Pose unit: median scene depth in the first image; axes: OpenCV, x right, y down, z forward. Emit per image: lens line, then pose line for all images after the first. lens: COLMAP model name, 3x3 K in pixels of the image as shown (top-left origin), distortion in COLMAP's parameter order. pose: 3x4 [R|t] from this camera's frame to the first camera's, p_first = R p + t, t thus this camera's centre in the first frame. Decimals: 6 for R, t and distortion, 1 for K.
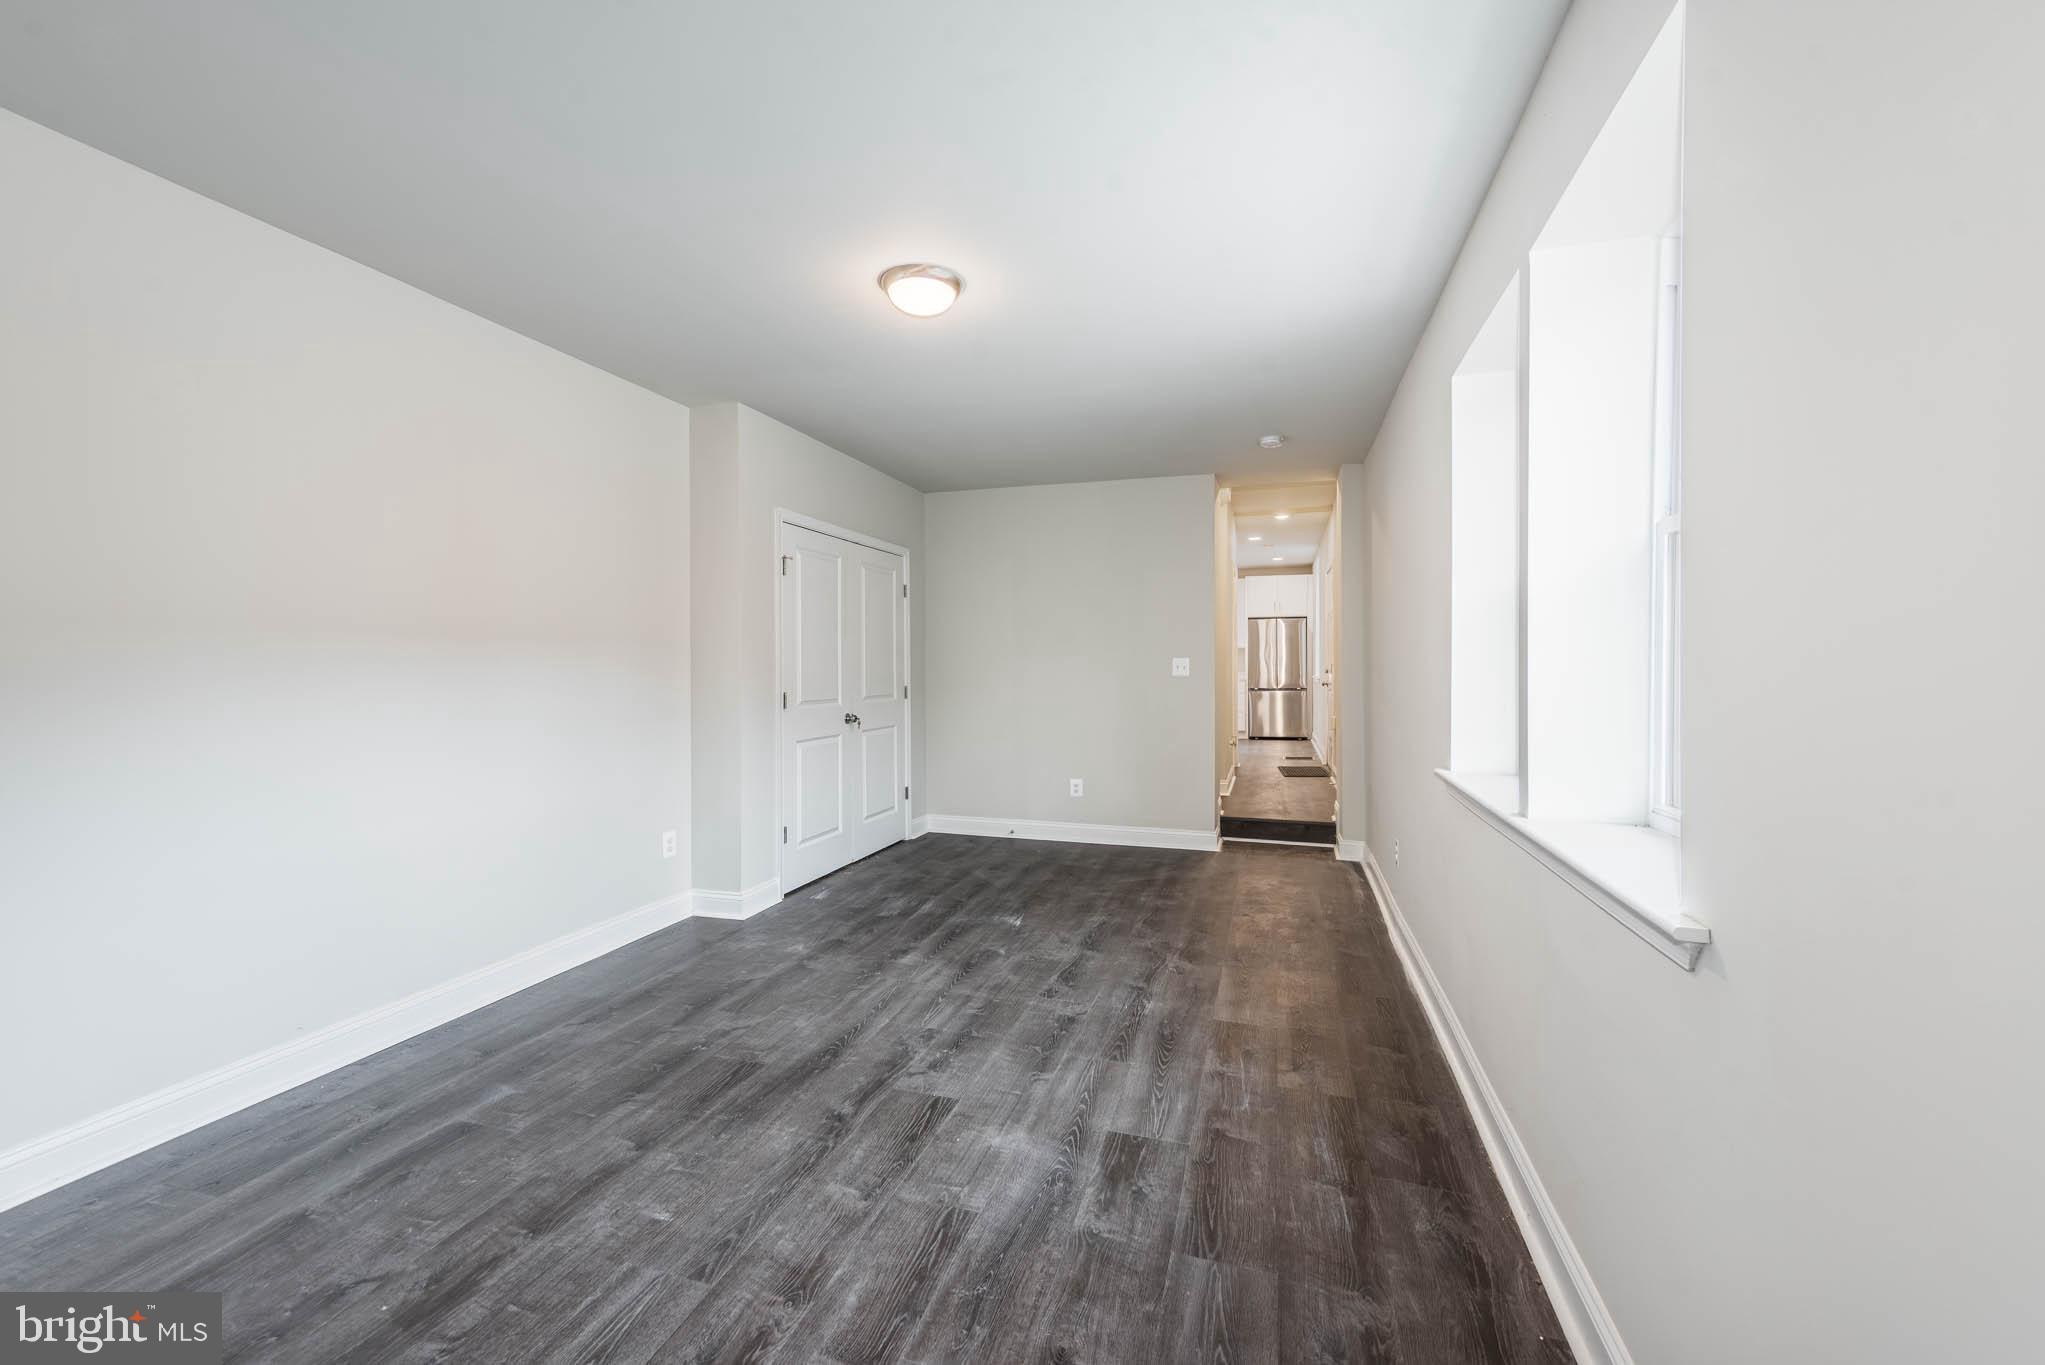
lens RADIAL K [[817.6, 0, 1027.6], [0, 817.6, 672.7], [0, 0, 1]] dist [0.056962, -0.000001]
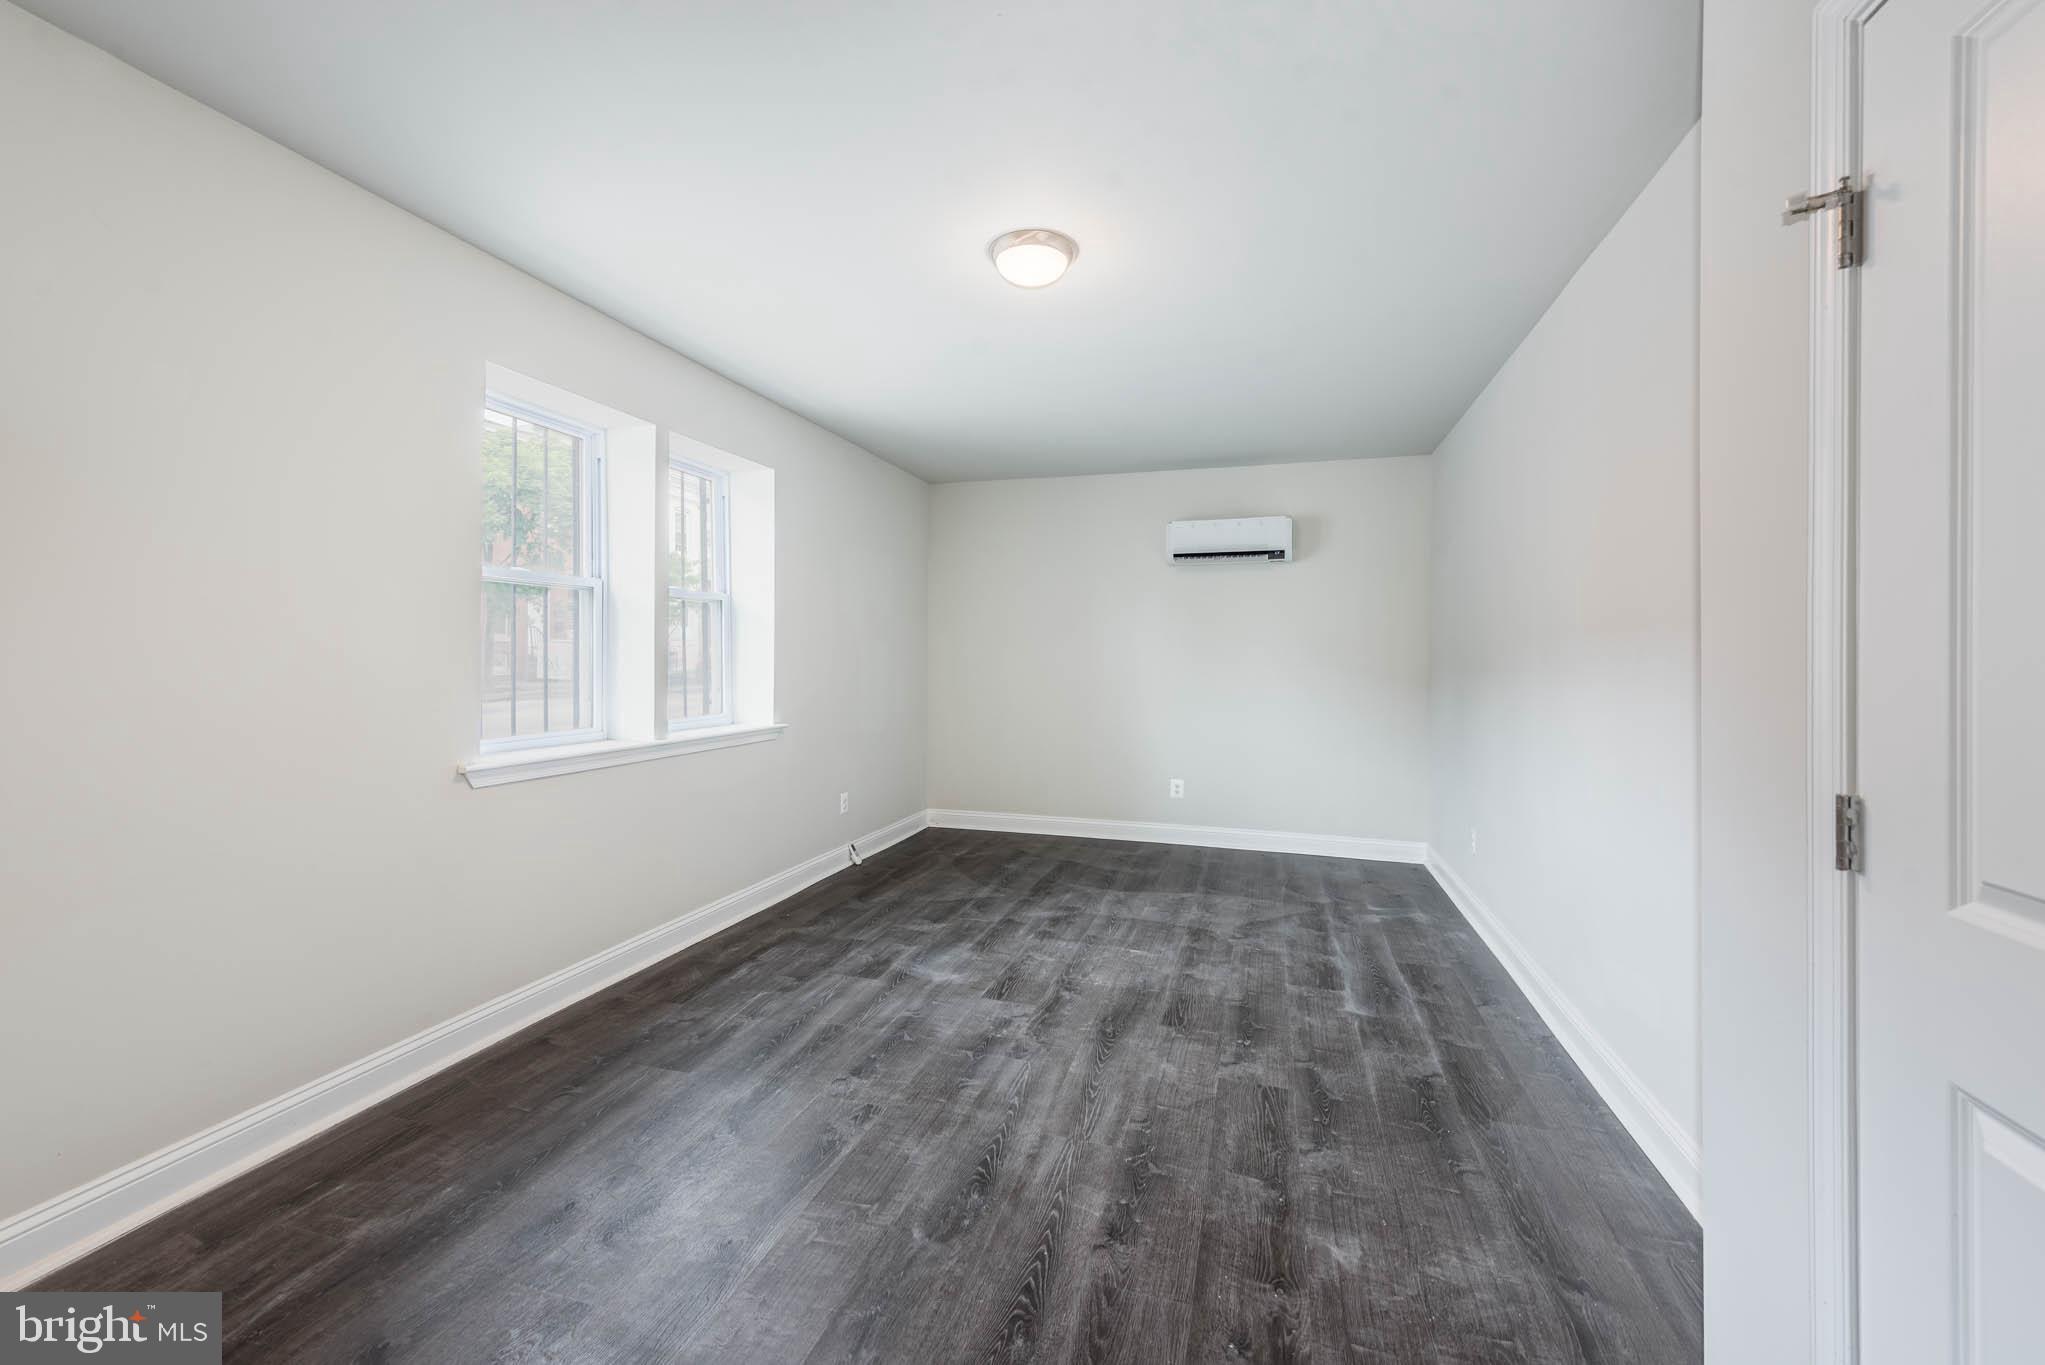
lens RADIAL K [[817.6, 0, 1027.6], [0, 817.6, 672.7], [0, 0, 1]] dist [0.056962, -0.000001]
pose [[-0.999901, -0.005903, -0.012801, -0.123651], [-0.006268, 0.999569, 0.028670, -0.021260], [0.012626, 0.028747, -0.999507, 2.072325]]
